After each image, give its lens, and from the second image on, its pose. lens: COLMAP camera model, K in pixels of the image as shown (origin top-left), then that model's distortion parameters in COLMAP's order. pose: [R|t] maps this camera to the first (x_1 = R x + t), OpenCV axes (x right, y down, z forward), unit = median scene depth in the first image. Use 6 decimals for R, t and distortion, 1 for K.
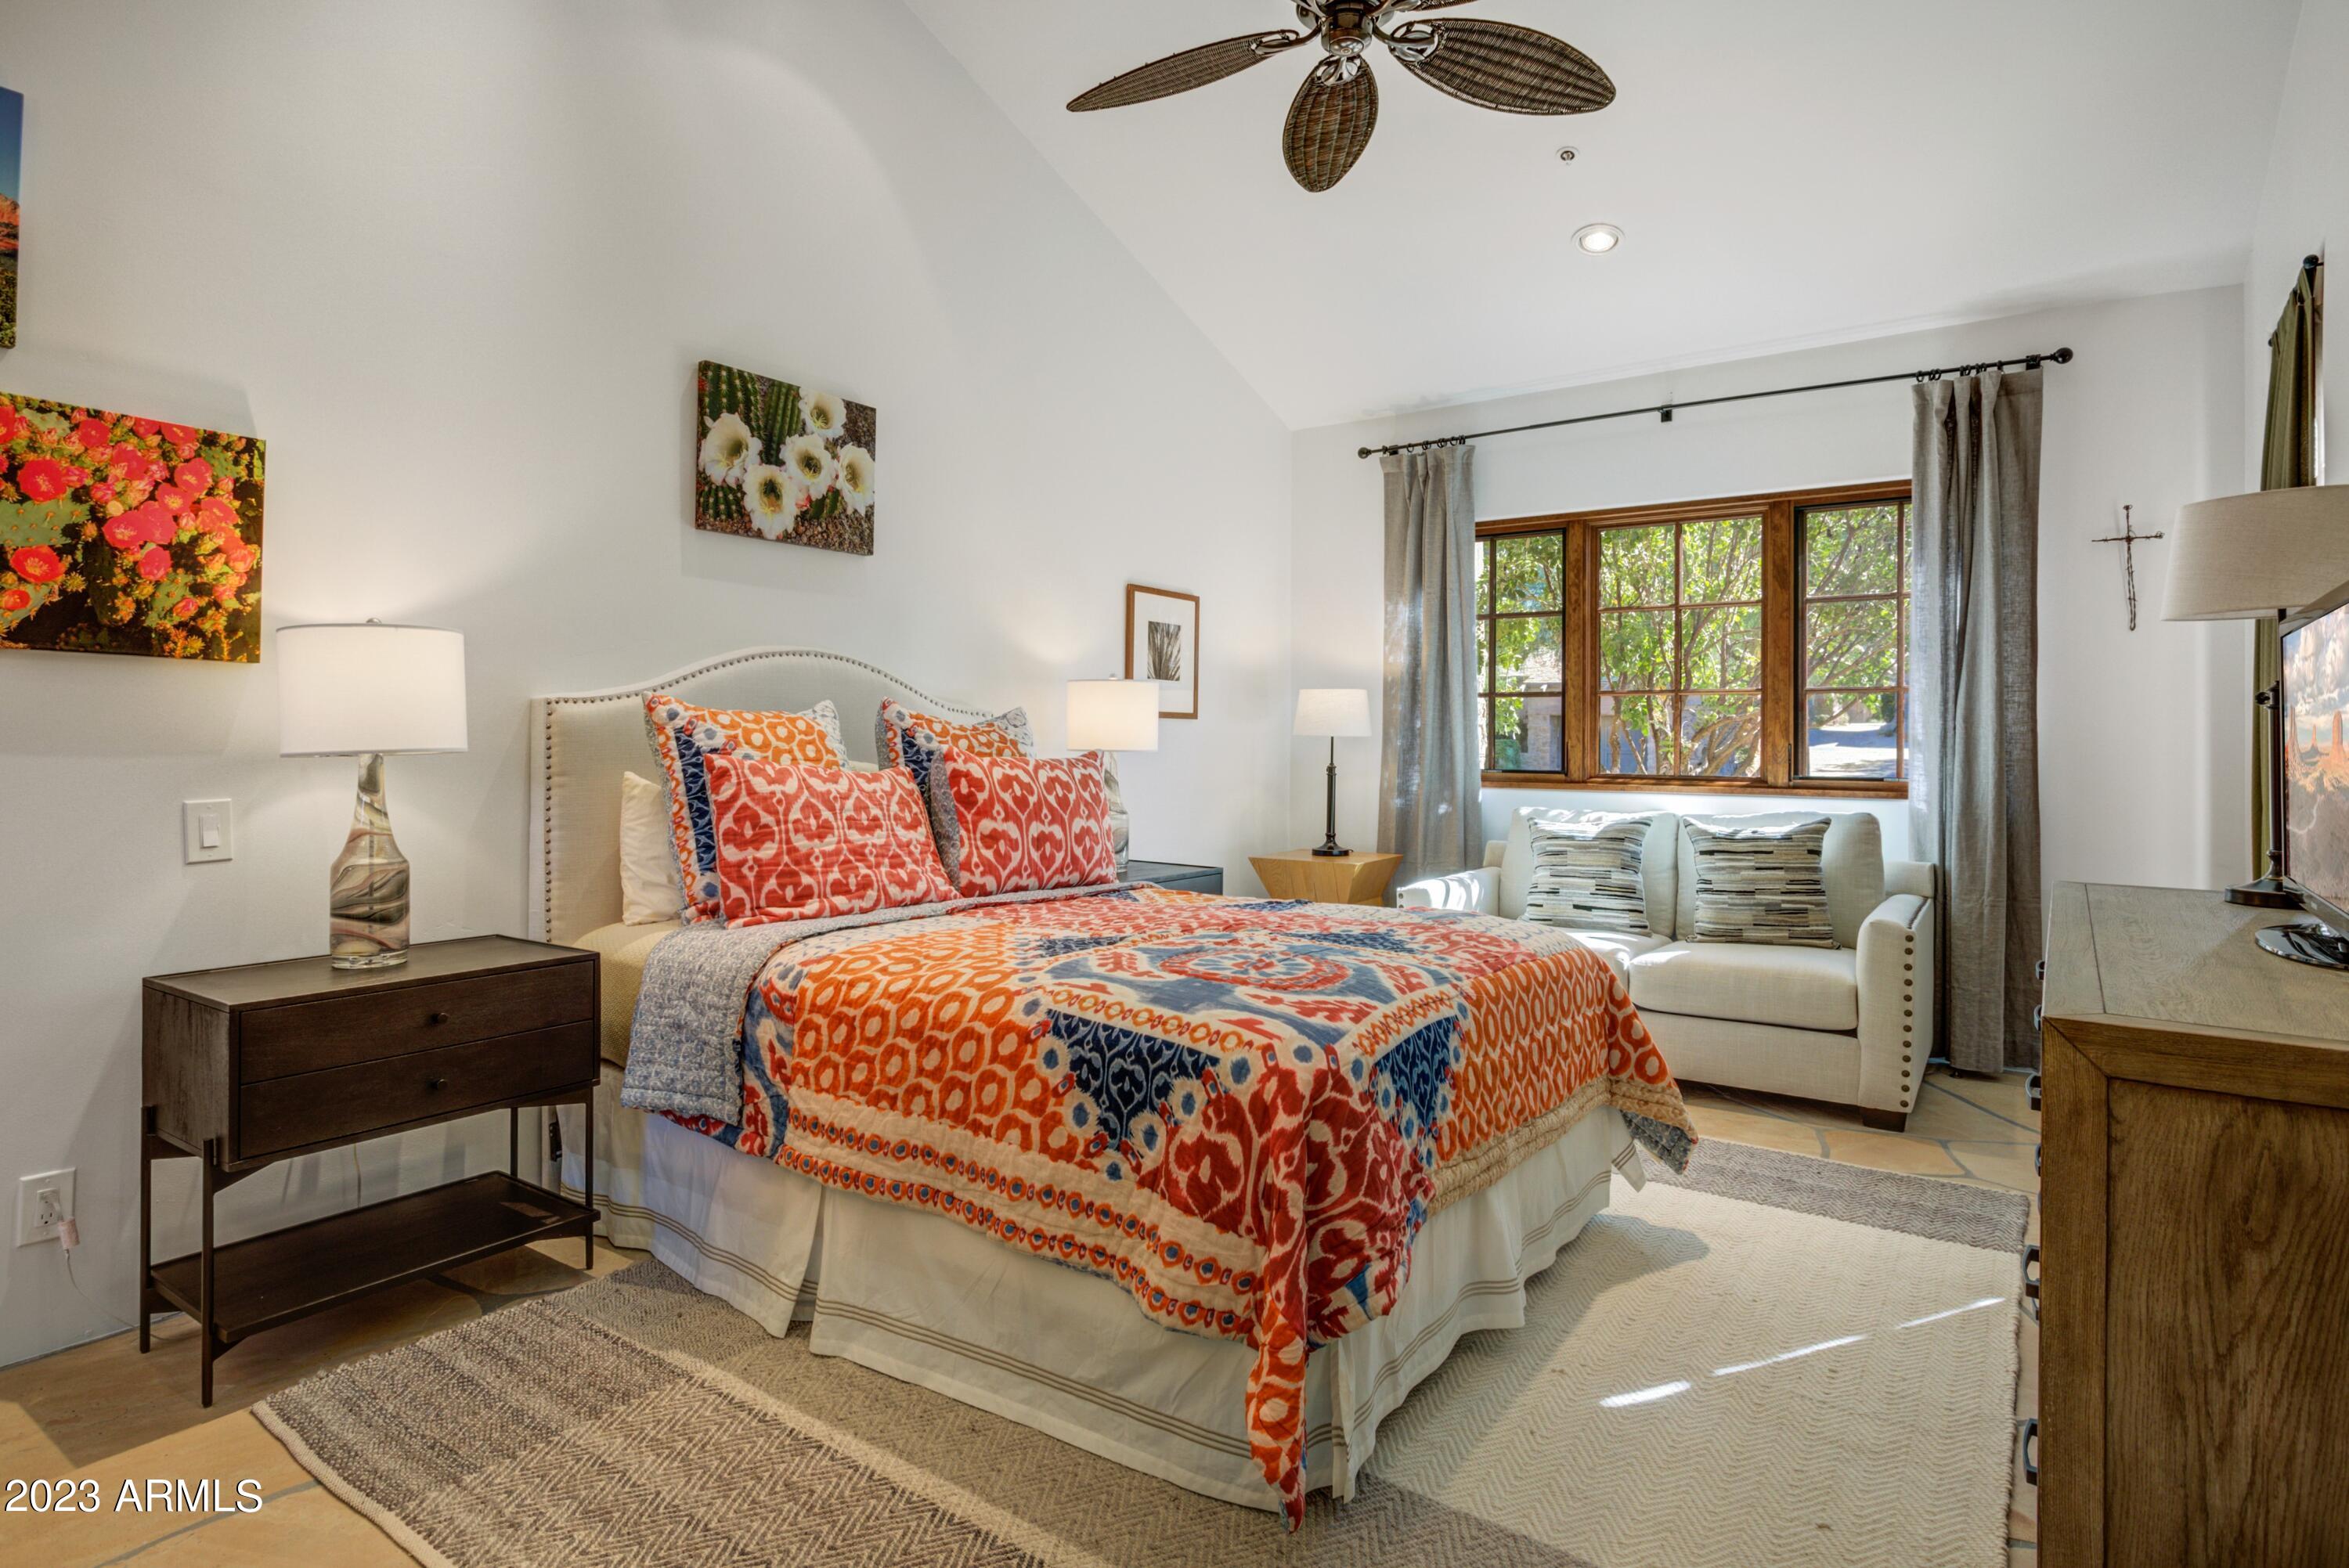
lens RADIAL K [[1225.2, 0, 1188.5], [0, 1225.2, 741.7], [0, 0, 1]] dist [-0.019308, 0.000679]
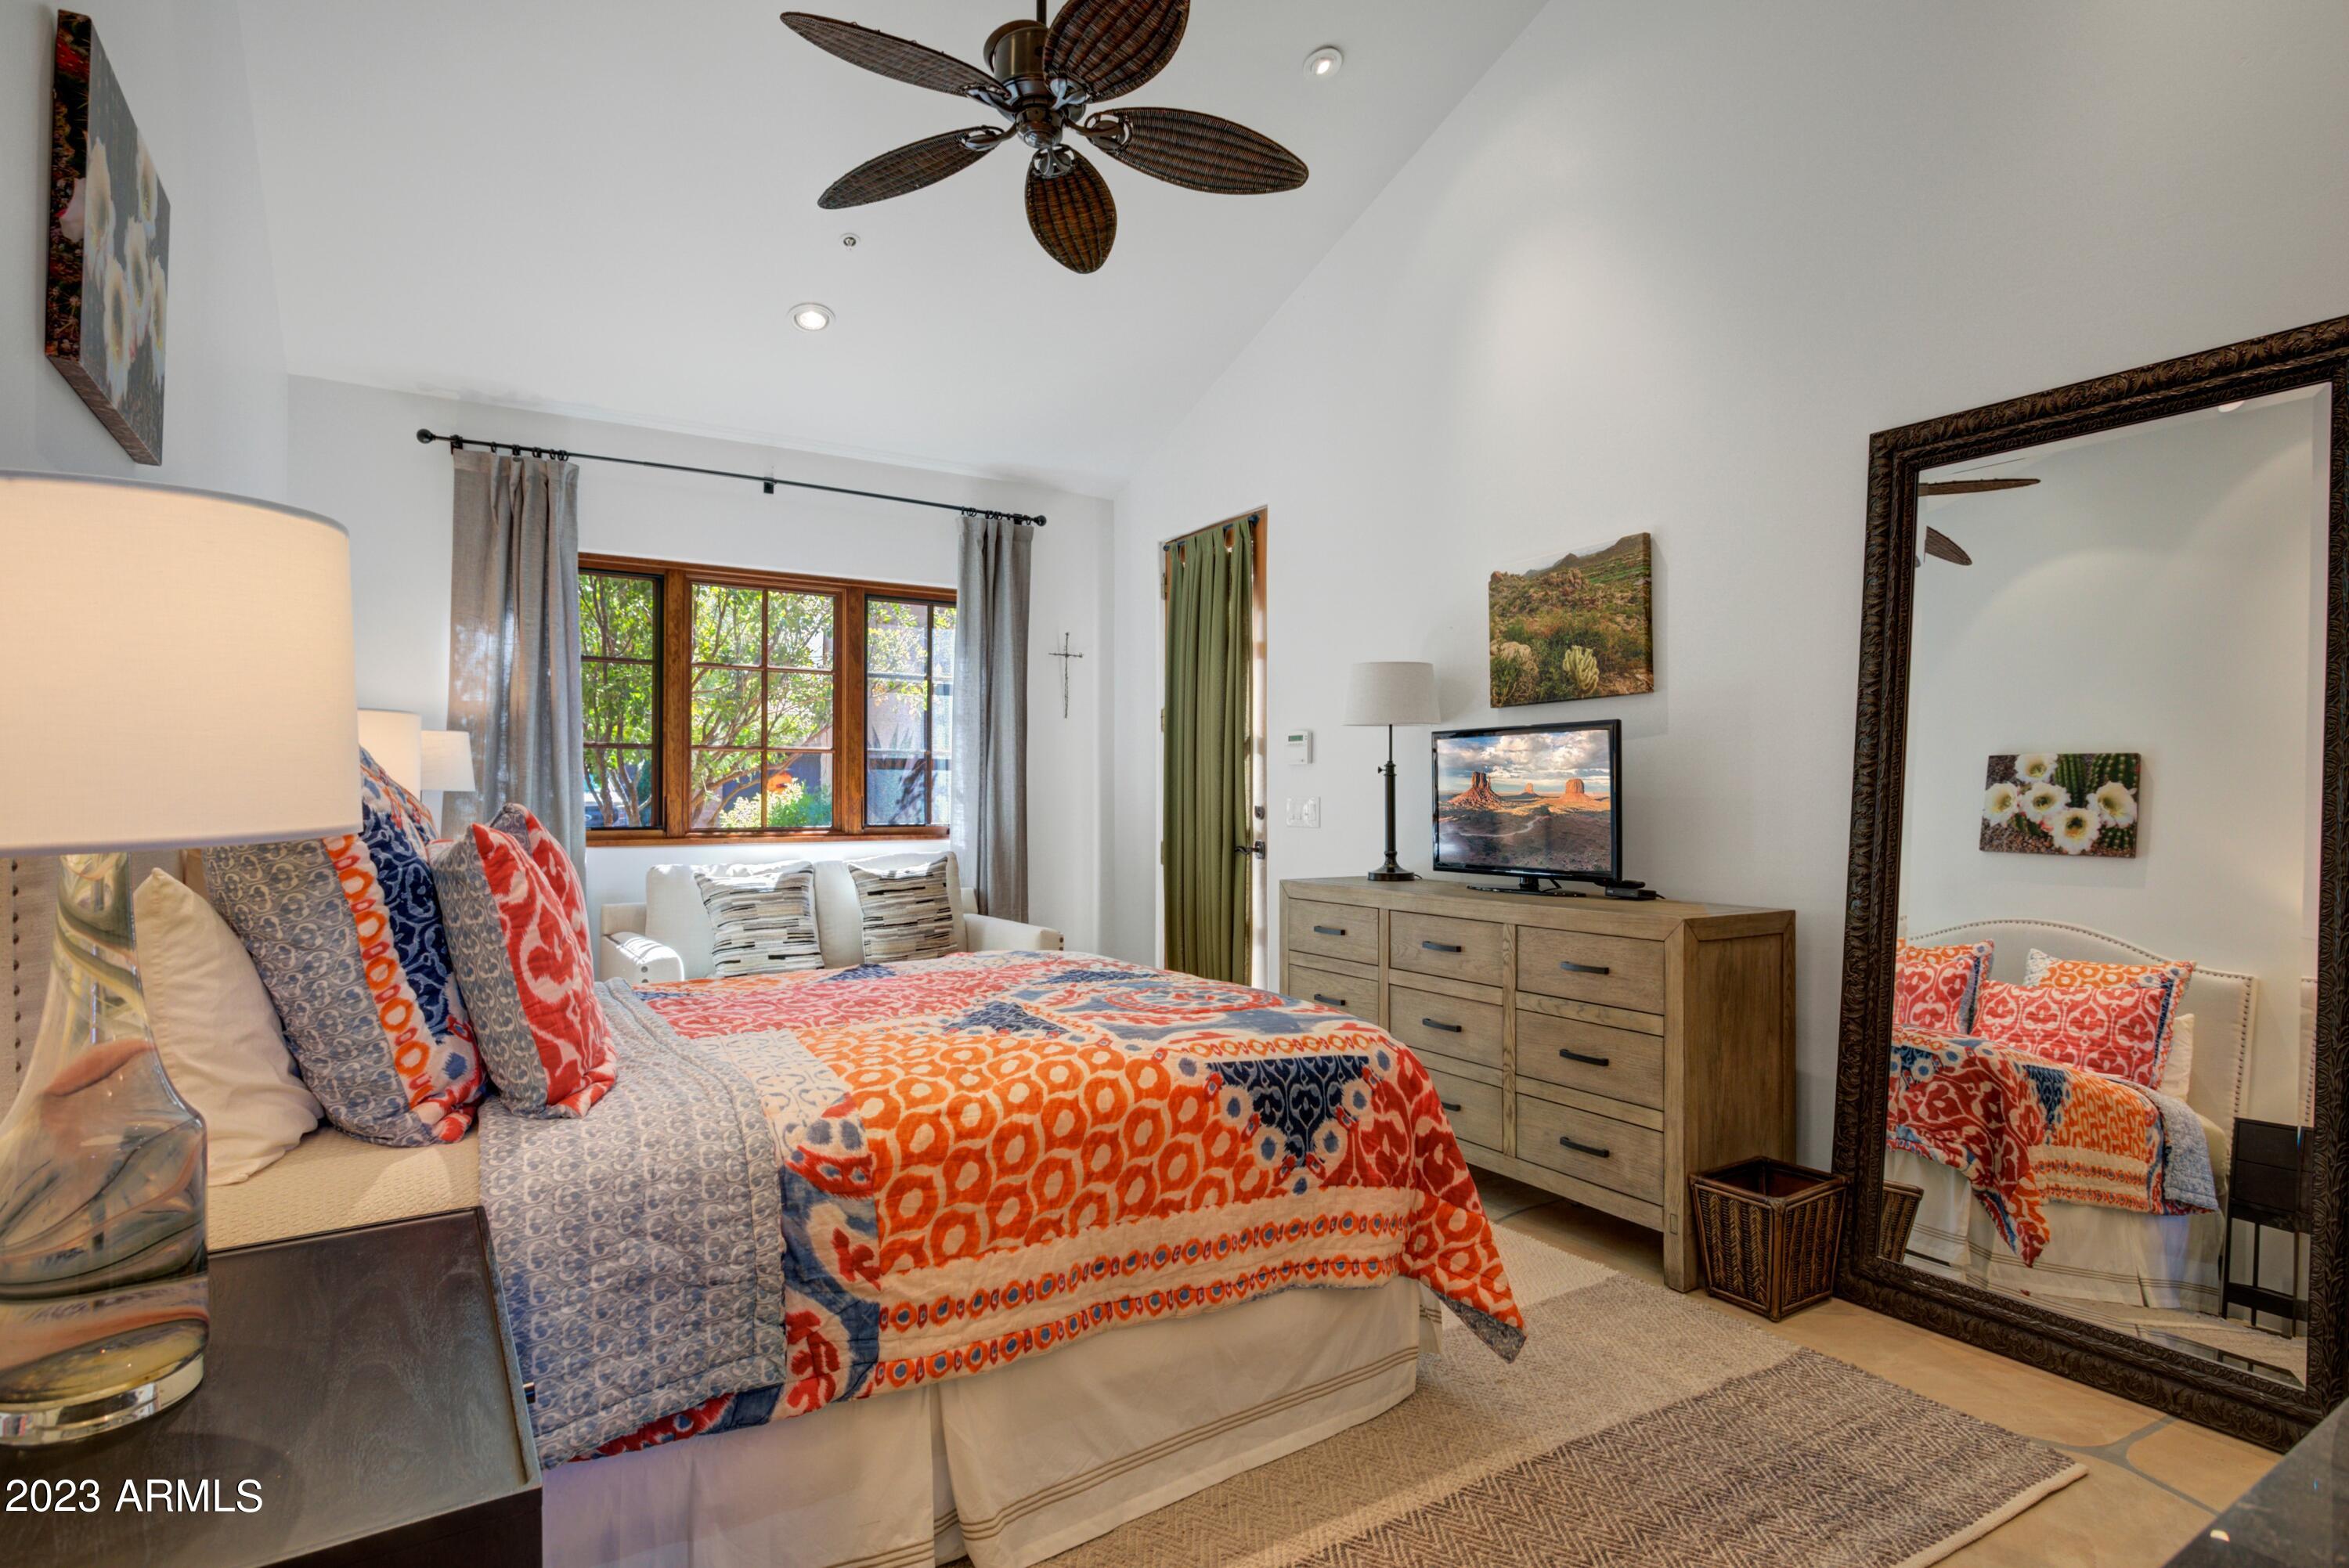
lens RADIAL K [[1207.9, 0, 1182.2], [0, 1207.9, 793.2], [0, 0, 1]] dist [-0.025045, 0.000846]
pose [[0.373873, -0.002816, 0.927476, -0.852425], [0.003853, 0.999991, 0.001483, -0.003917], [-0.927472, 0.003019, 0.373881, 0.532230]]
